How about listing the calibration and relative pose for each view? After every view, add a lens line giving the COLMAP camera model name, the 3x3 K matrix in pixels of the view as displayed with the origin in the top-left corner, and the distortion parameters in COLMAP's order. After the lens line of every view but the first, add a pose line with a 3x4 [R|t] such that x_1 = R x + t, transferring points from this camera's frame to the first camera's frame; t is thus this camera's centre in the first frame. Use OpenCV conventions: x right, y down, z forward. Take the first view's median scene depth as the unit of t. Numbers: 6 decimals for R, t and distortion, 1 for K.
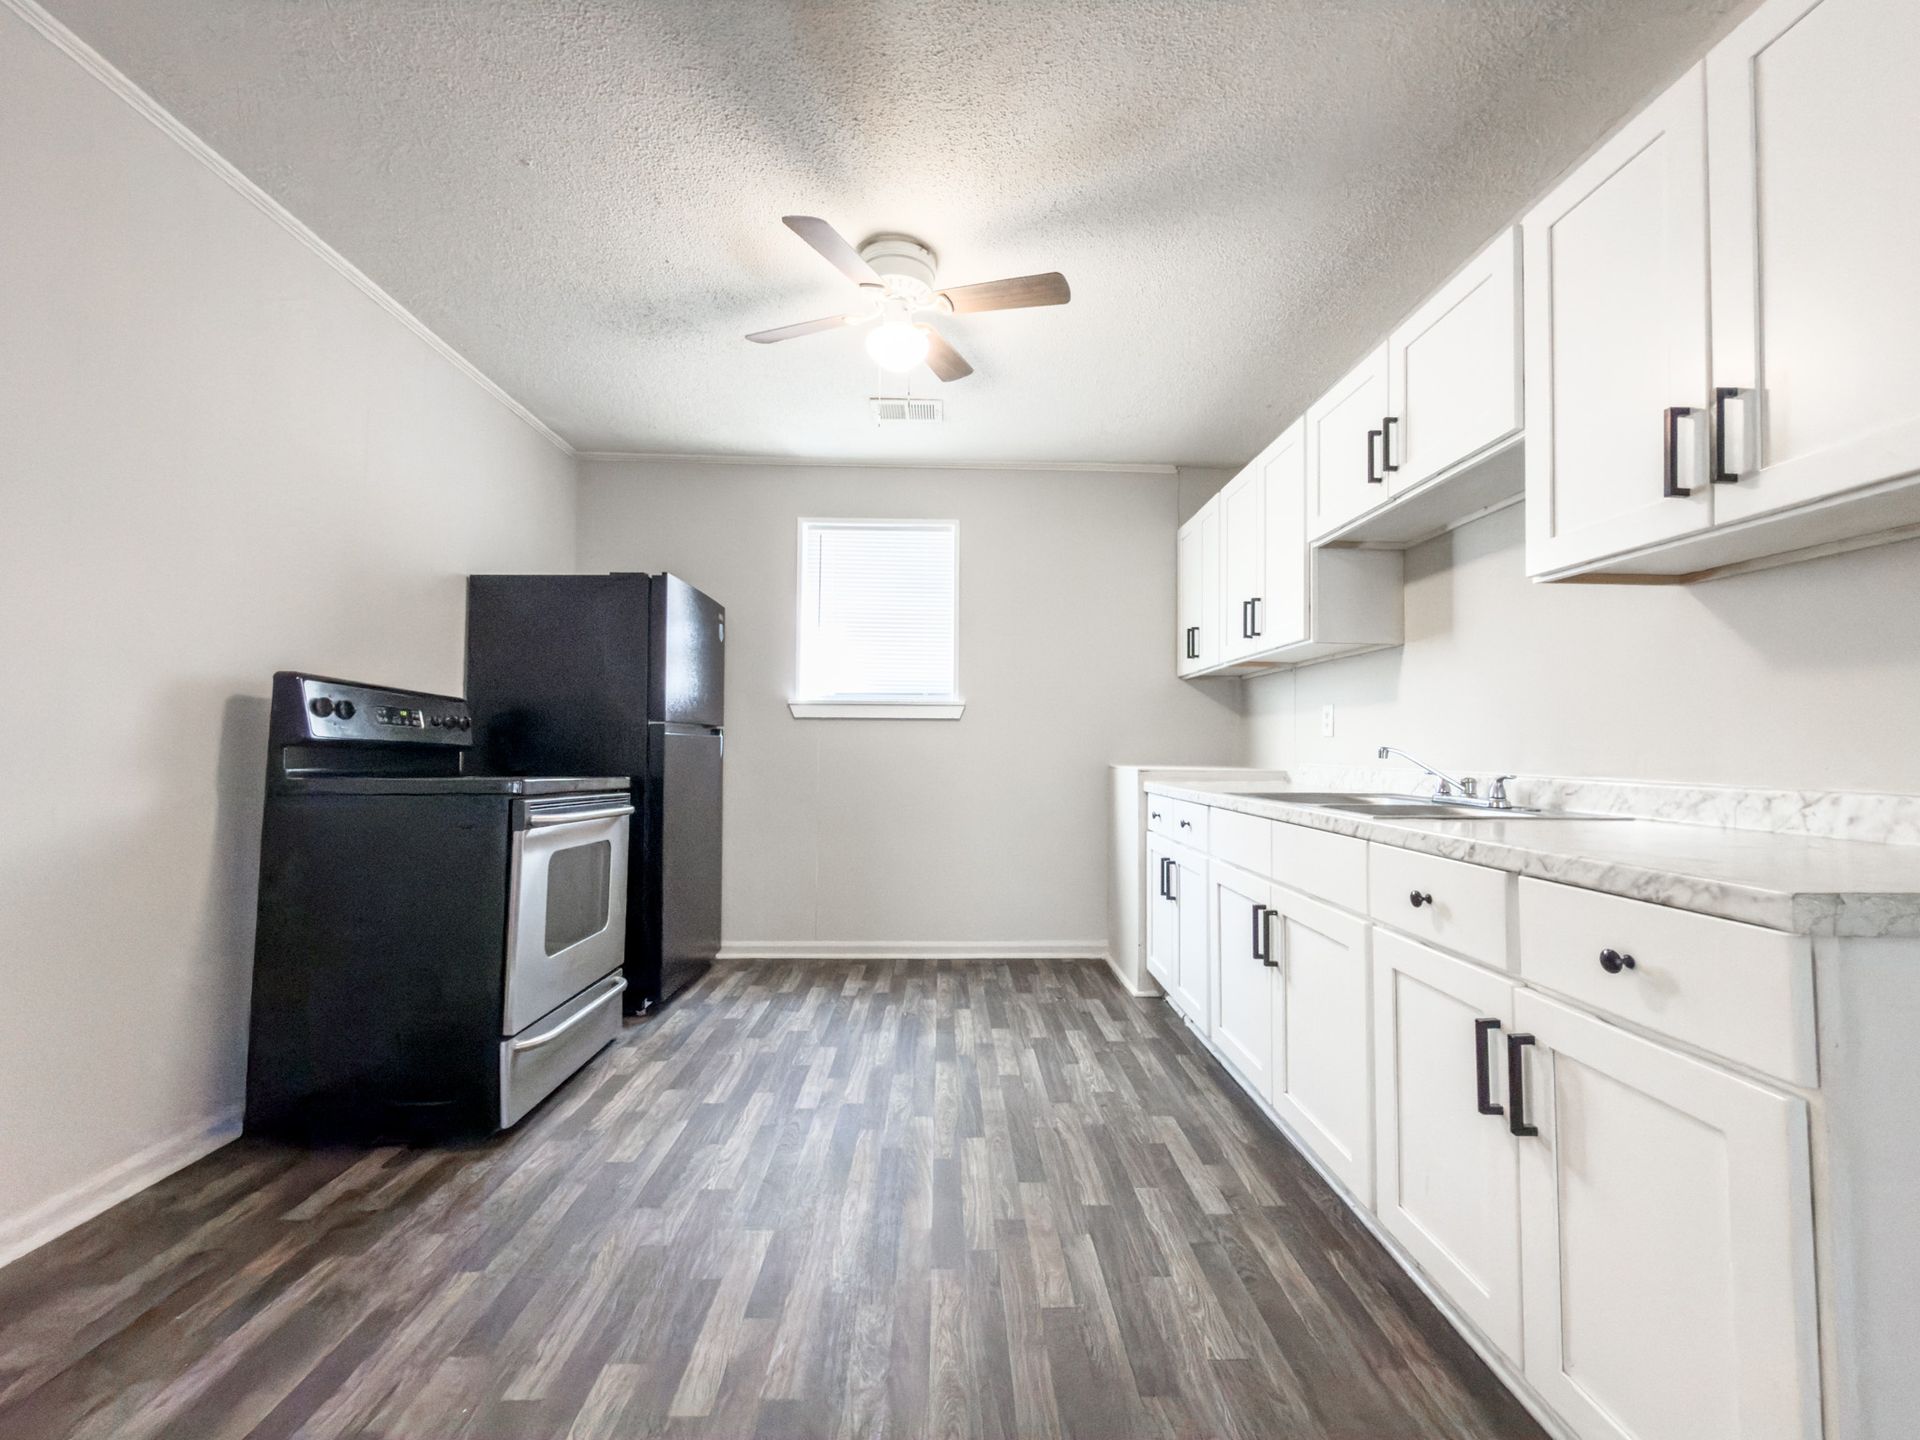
lens RADIAL K [[762.6, 0, 960.0], [0, 762.6, 720.0], [0, 0, 1]] dist [0.008073, 0.000194]
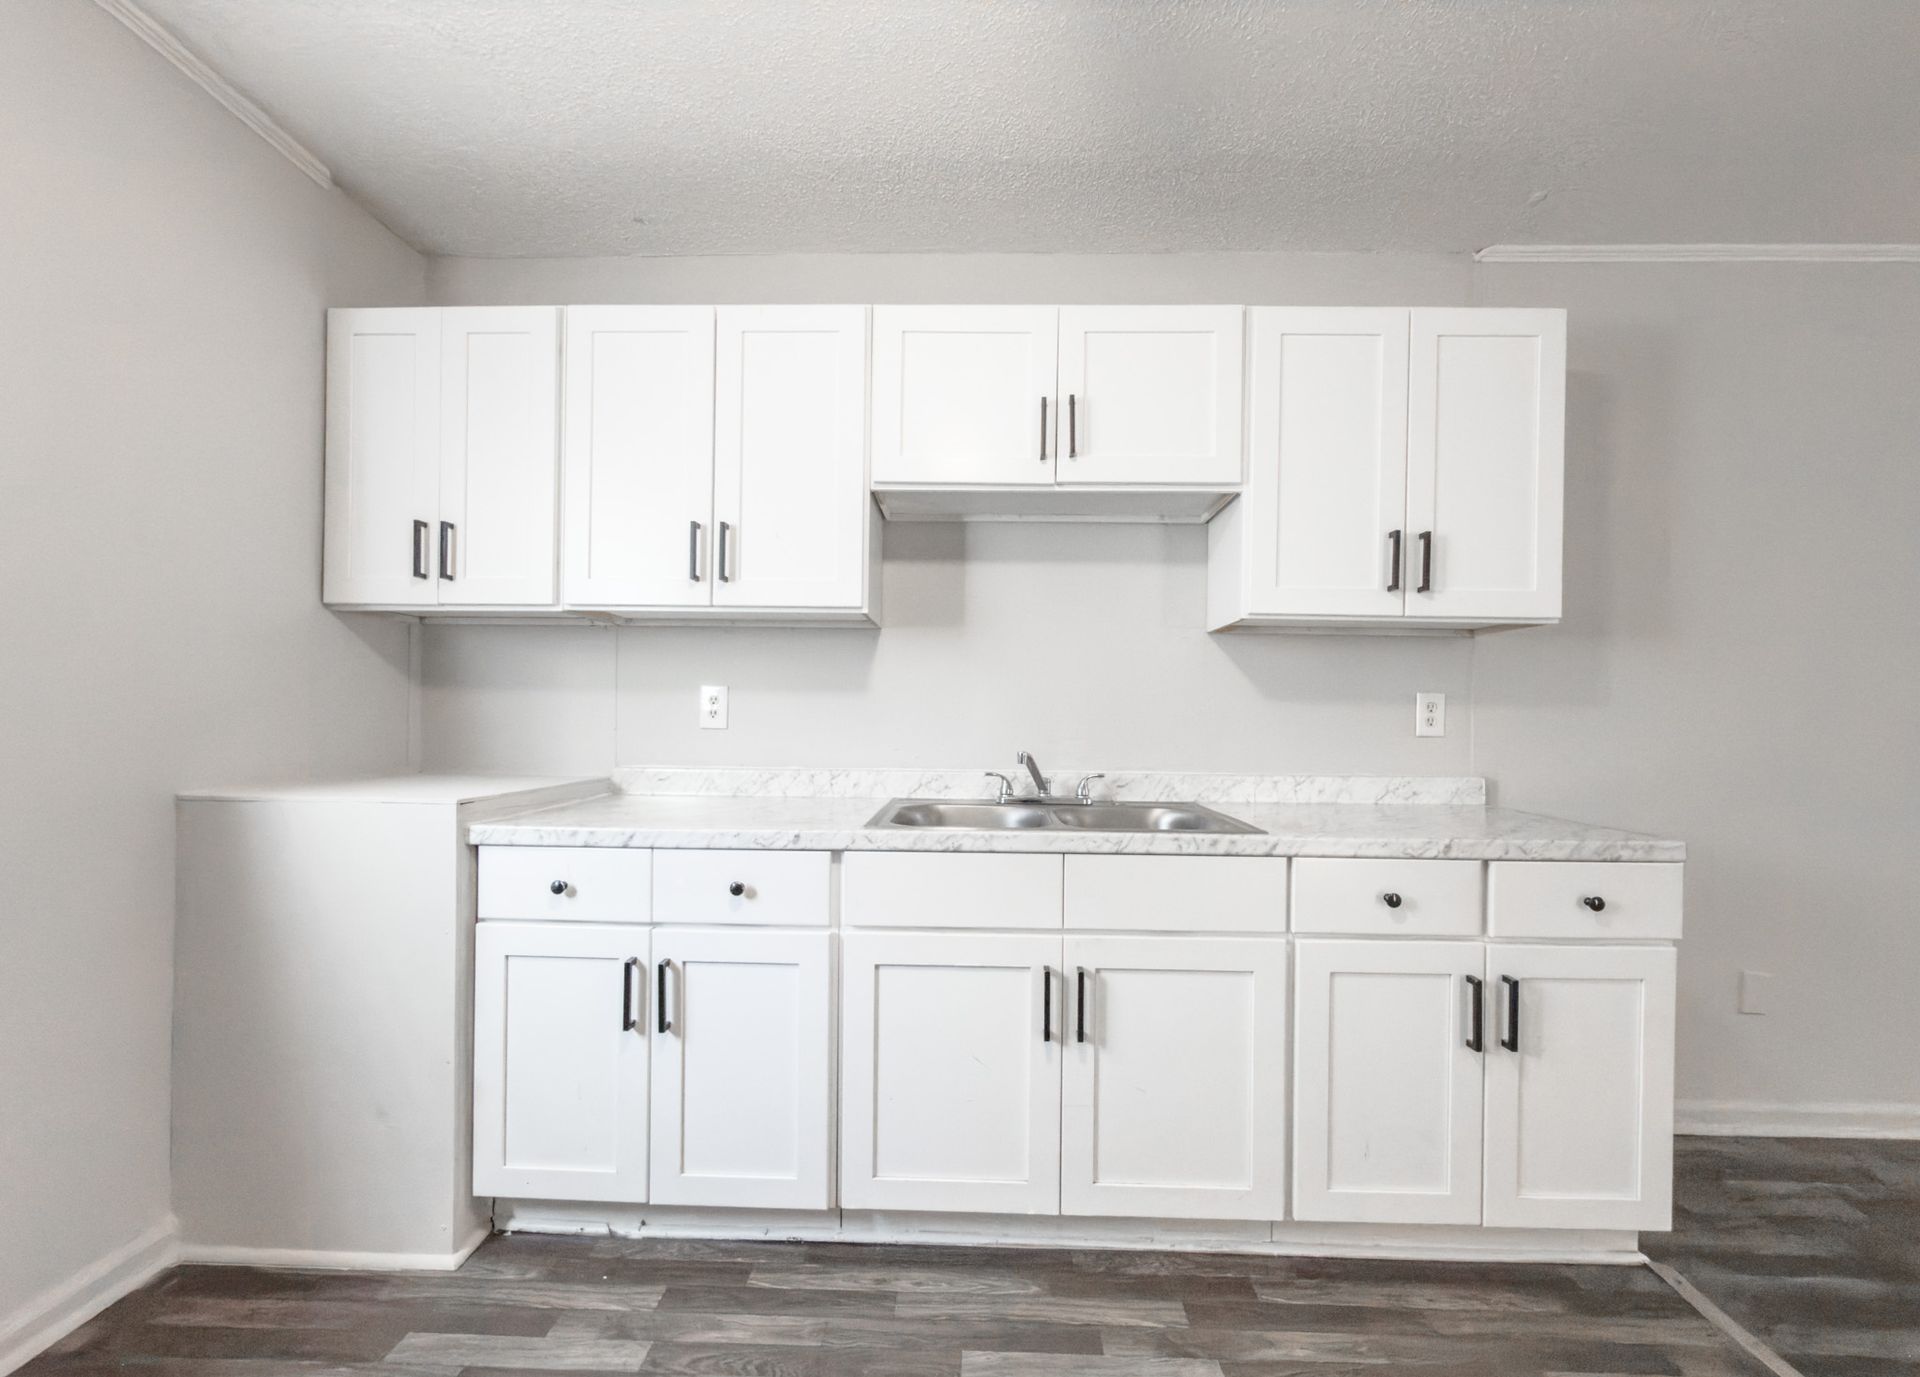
lens RADIAL K [[766.6, 0, 958.7], [0, 766.6, 716.4], [0, 0, 1]] dist [0.001001, 0.000092]
pose [[0.054000, -0.009299, 0.998498, -0.496956], [-0.045259, 0.998906, 0.011751, -0.018279], [-0.997515, -0.045826, 0.053520, 1.409215]]
